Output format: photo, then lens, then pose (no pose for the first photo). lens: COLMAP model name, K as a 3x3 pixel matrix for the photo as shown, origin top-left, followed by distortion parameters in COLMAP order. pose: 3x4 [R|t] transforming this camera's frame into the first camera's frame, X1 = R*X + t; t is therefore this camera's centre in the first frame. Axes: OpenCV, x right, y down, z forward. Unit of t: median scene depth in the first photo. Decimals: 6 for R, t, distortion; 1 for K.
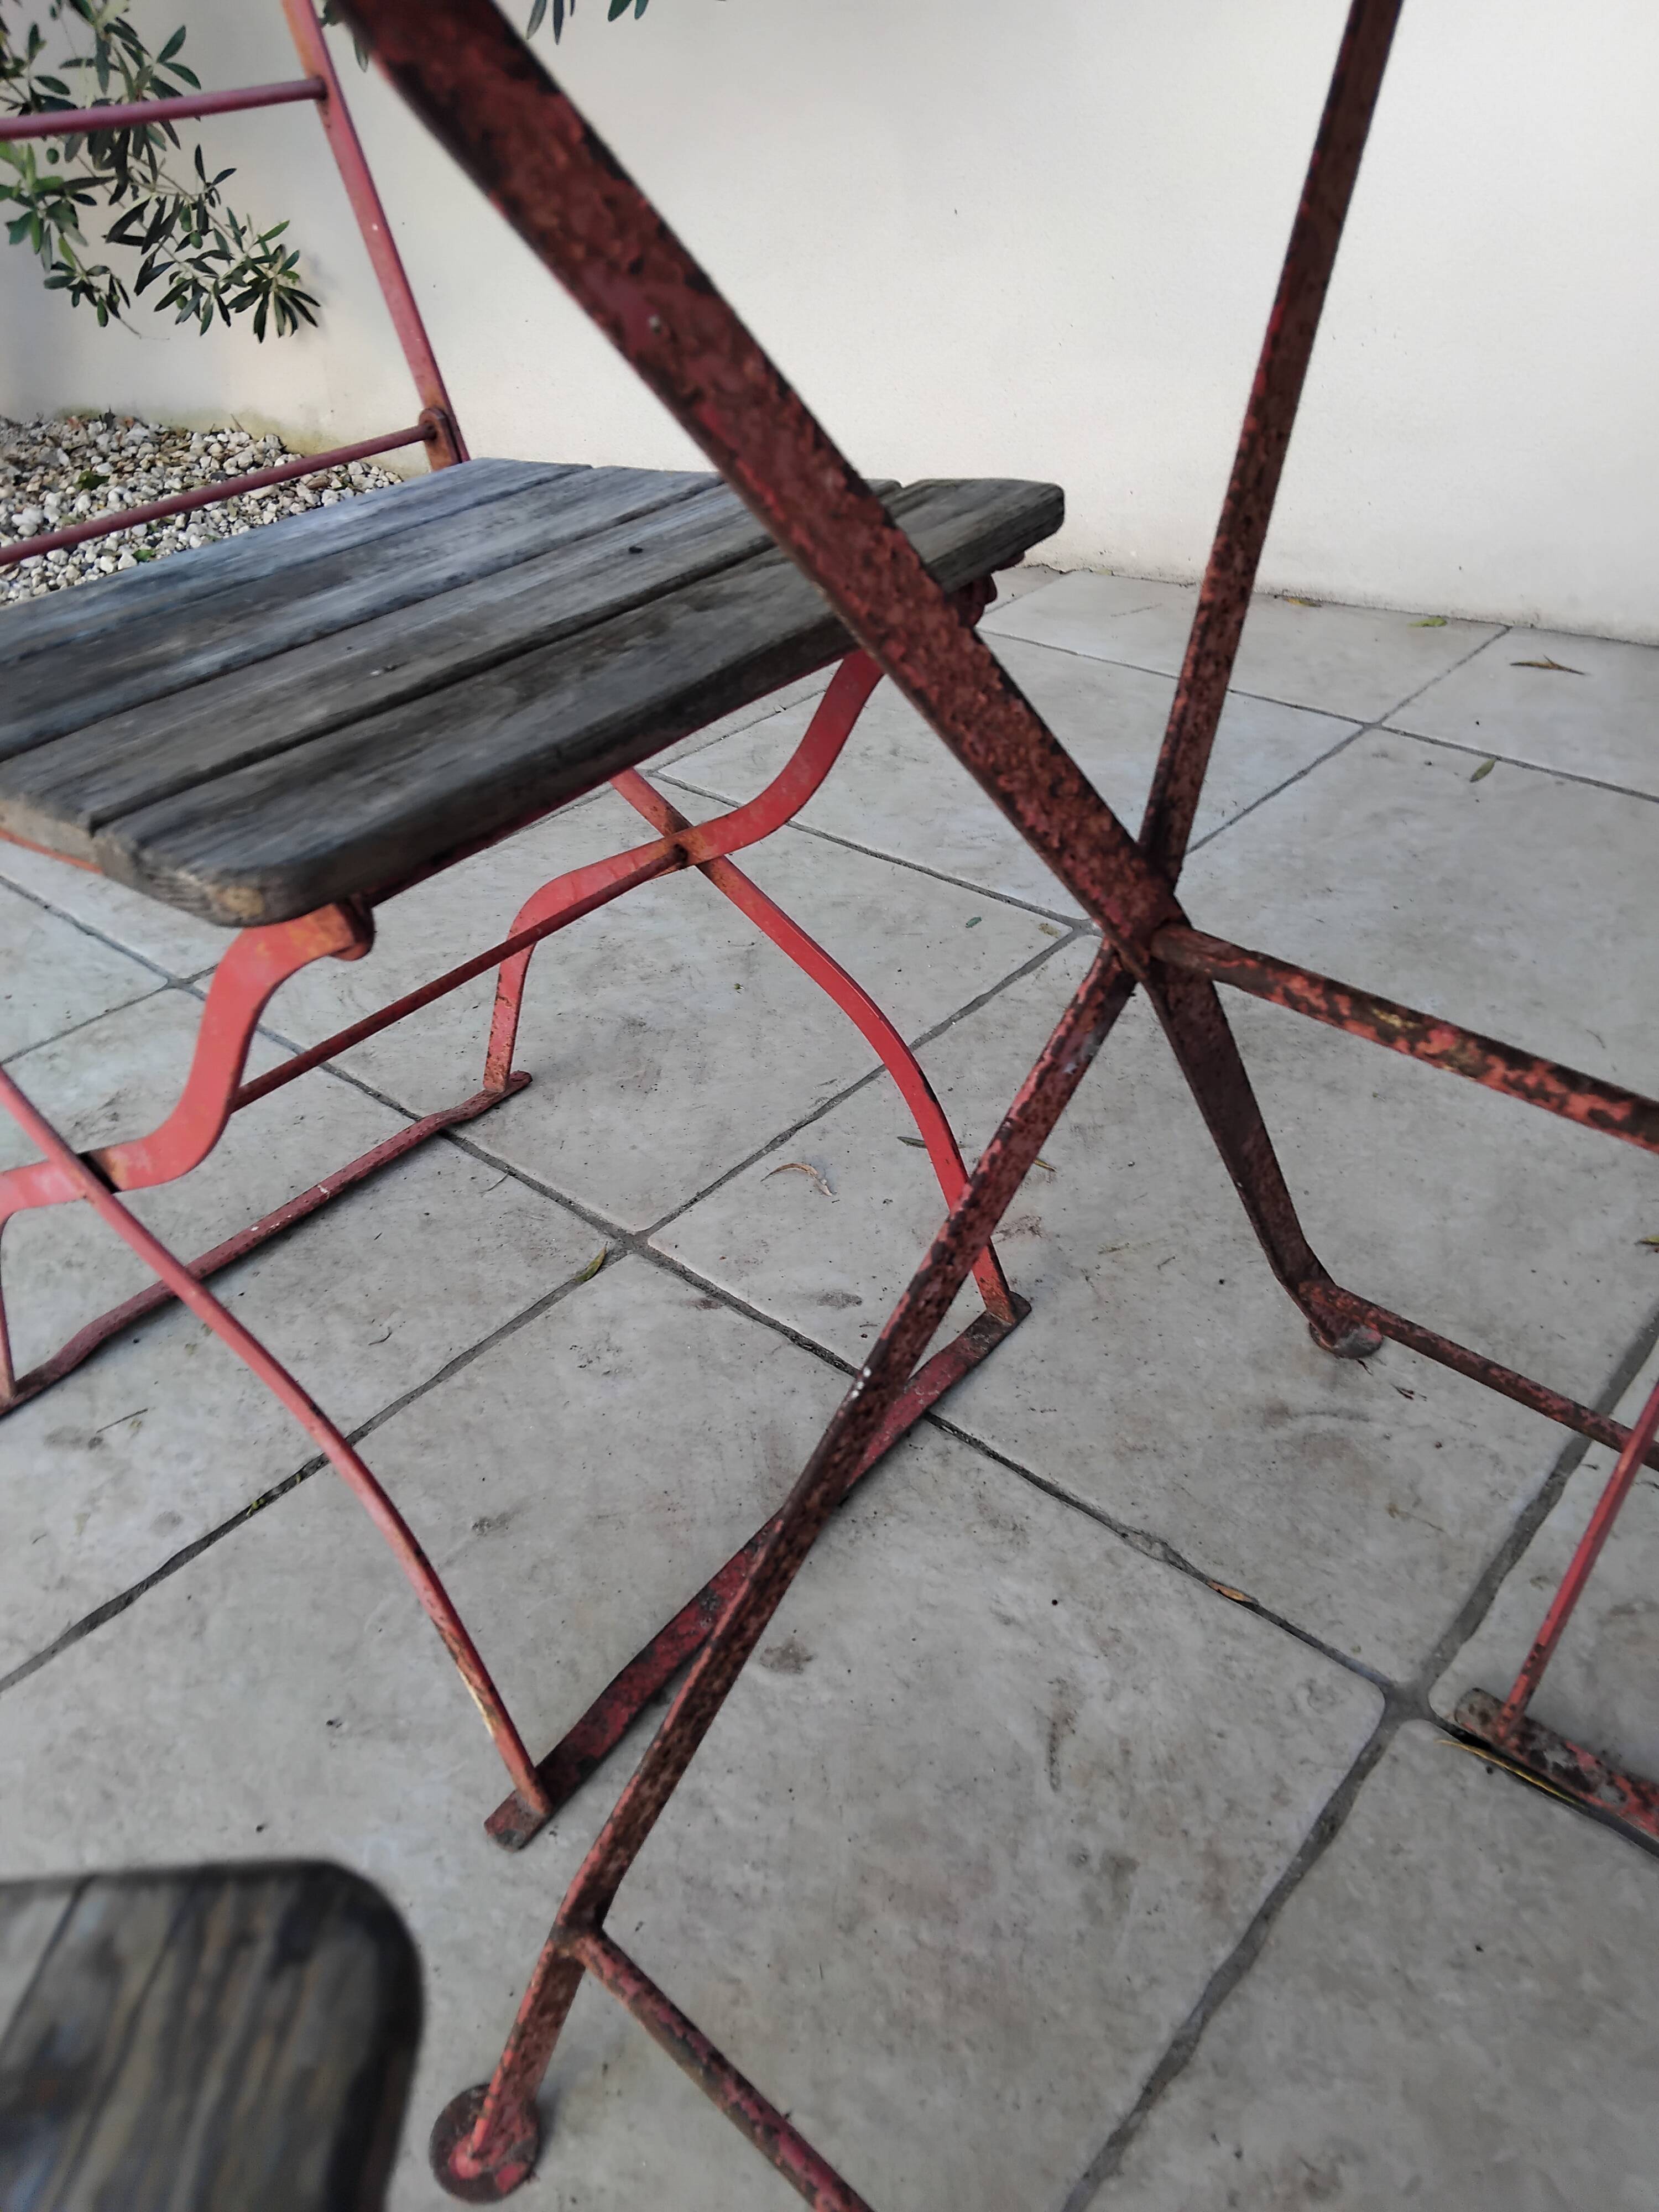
lens RADIAL K [[1642.4, 0, 820.5], [0, 1642.4, 1149.0], [0, 0, 1]] dist [0.119895, -0.133445]
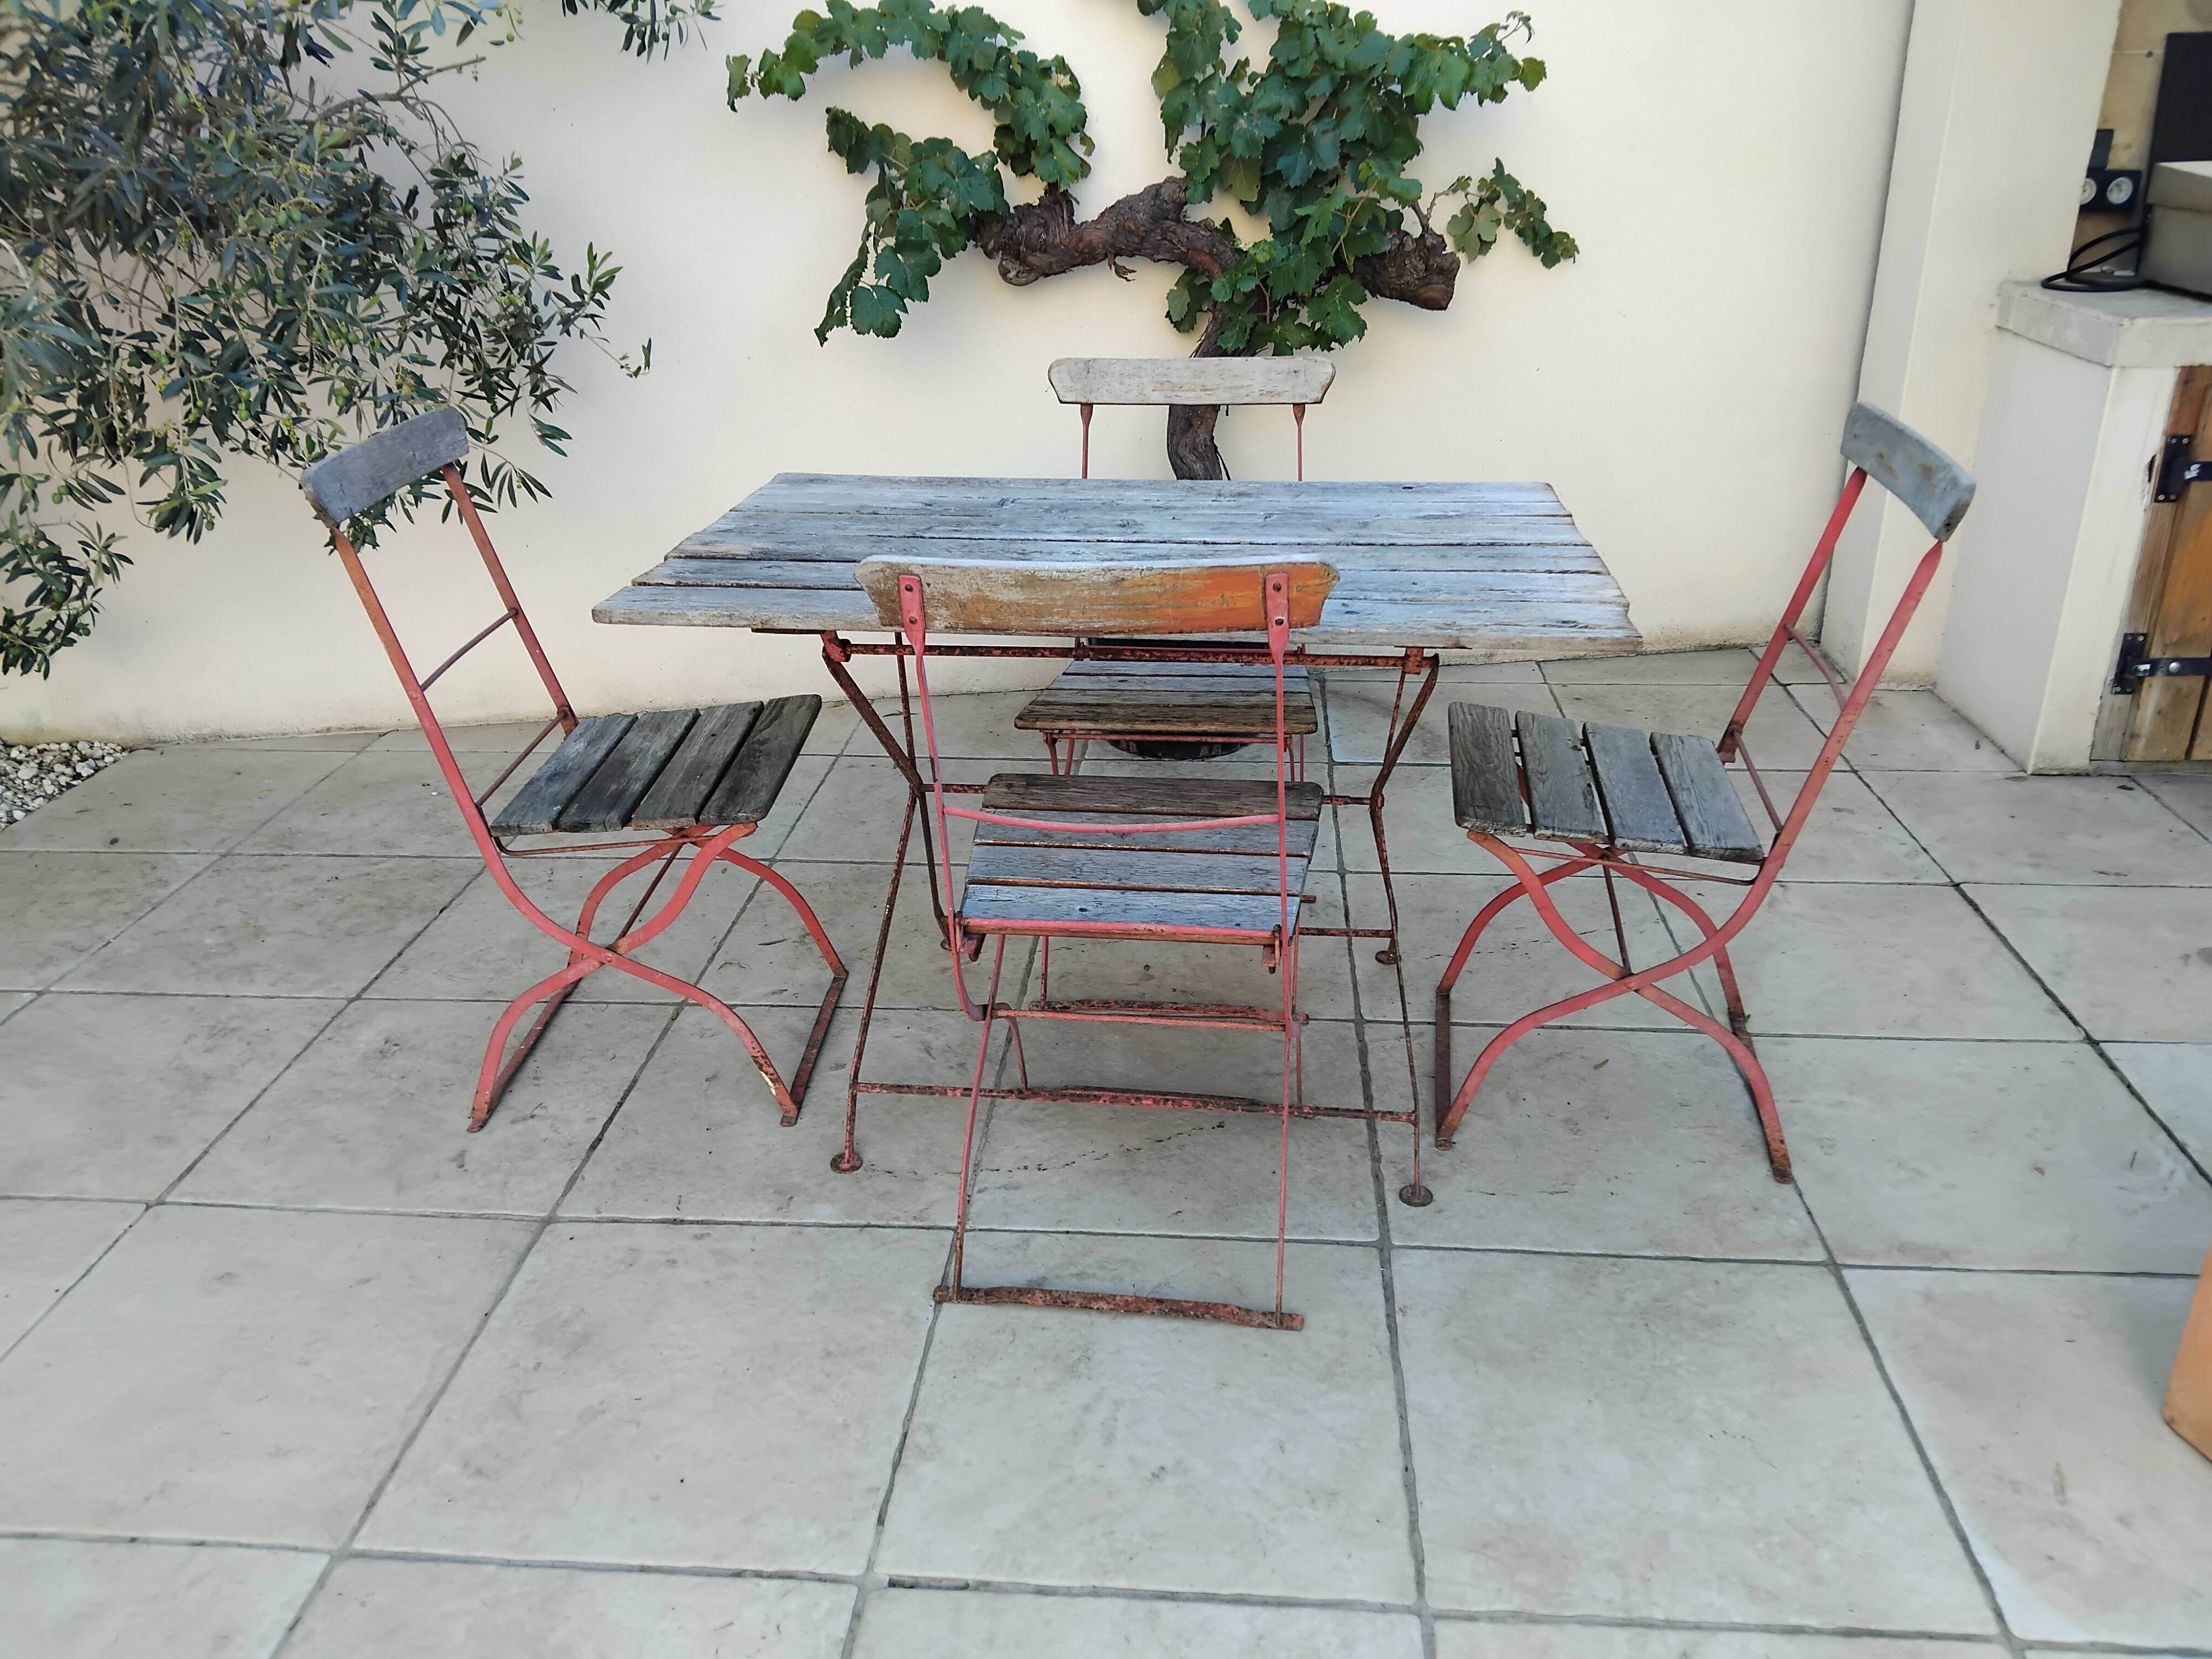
lens RADIAL K [[1630.0, 0, 1113.4], [0, 1630.0, 830.0], [0, 0, 1]] dist [0.111499, -0.195993]
pose [[0.806190, -0.233626, 0.543578, -0.911631], [0.352263, 0.927685, -0.123735, 0.363810], [-0.475362, 0.291237, 0.830188, -1.464934]]
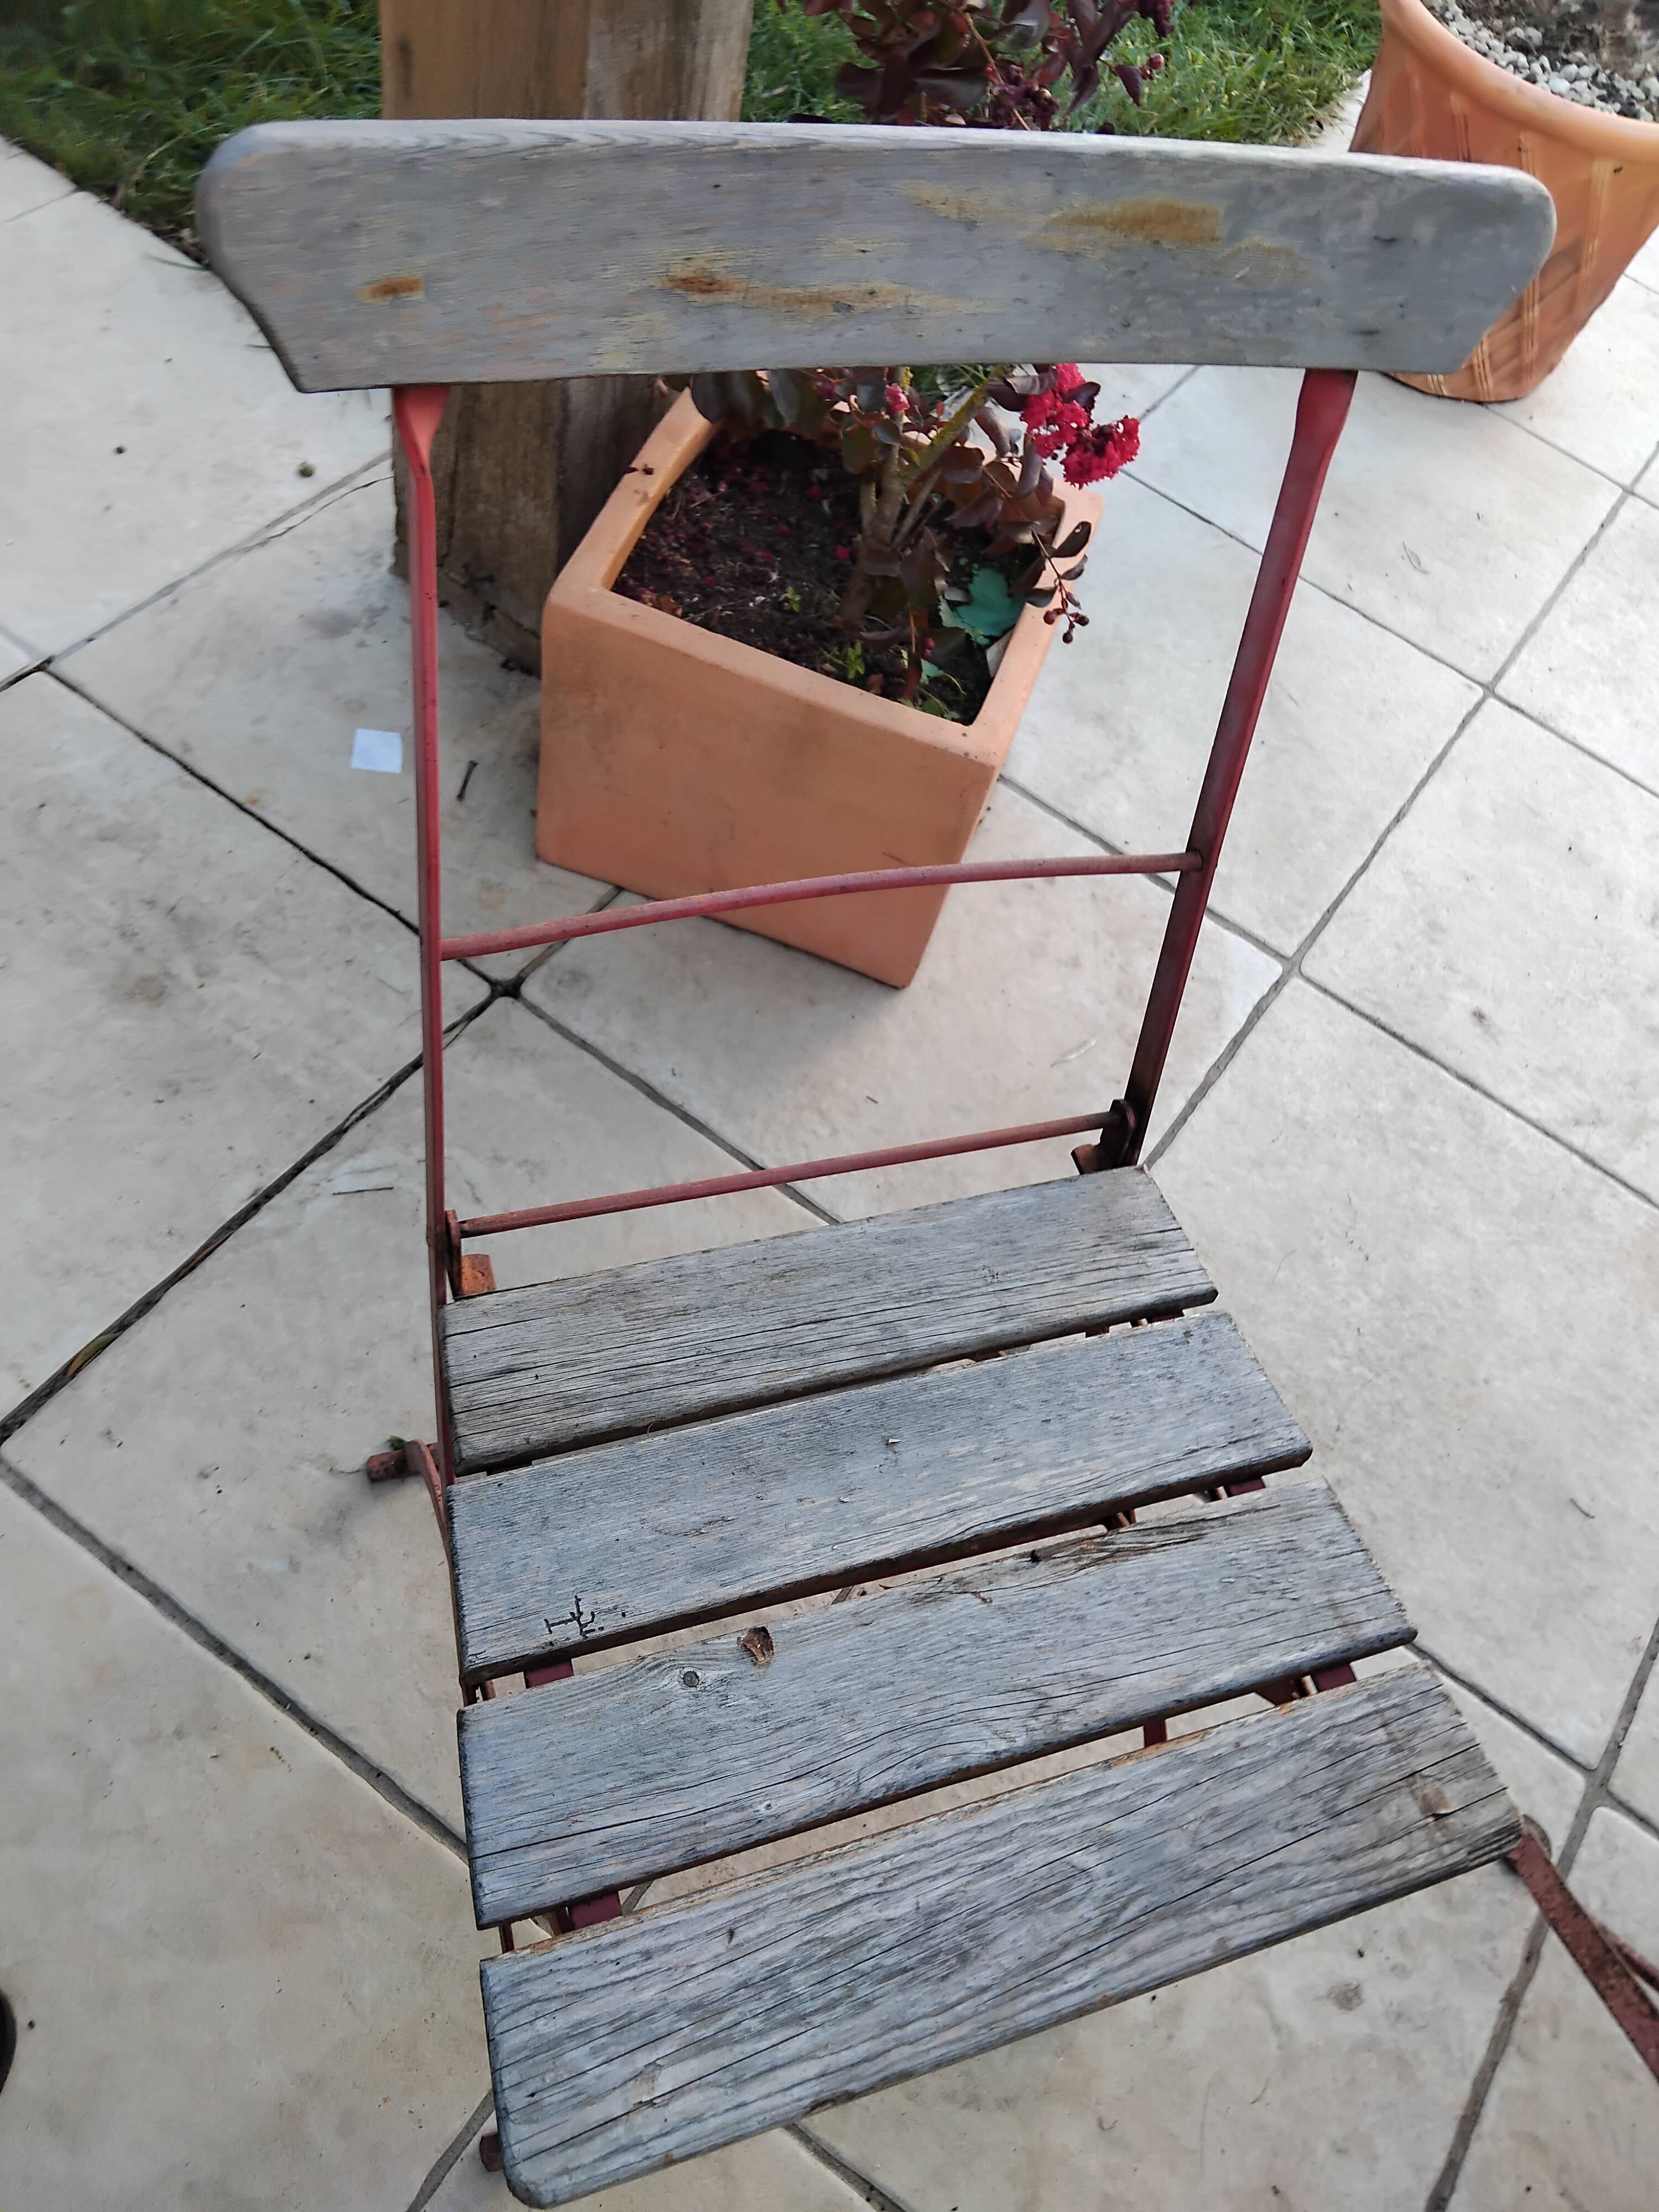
lens RADIAL K [[1665.1, 0, 829.5], [0, 1665.1, 1106.0], [0, 0, 1]] dist [0.085167, -0.199003]
pose [[-0.981242, 0.001195, -0.192778, 1.113338], [-0.192102, -0.089978, 0.977241, -0.340431], [-0.016178, 0.995943, 0.088519, -0.405539]]
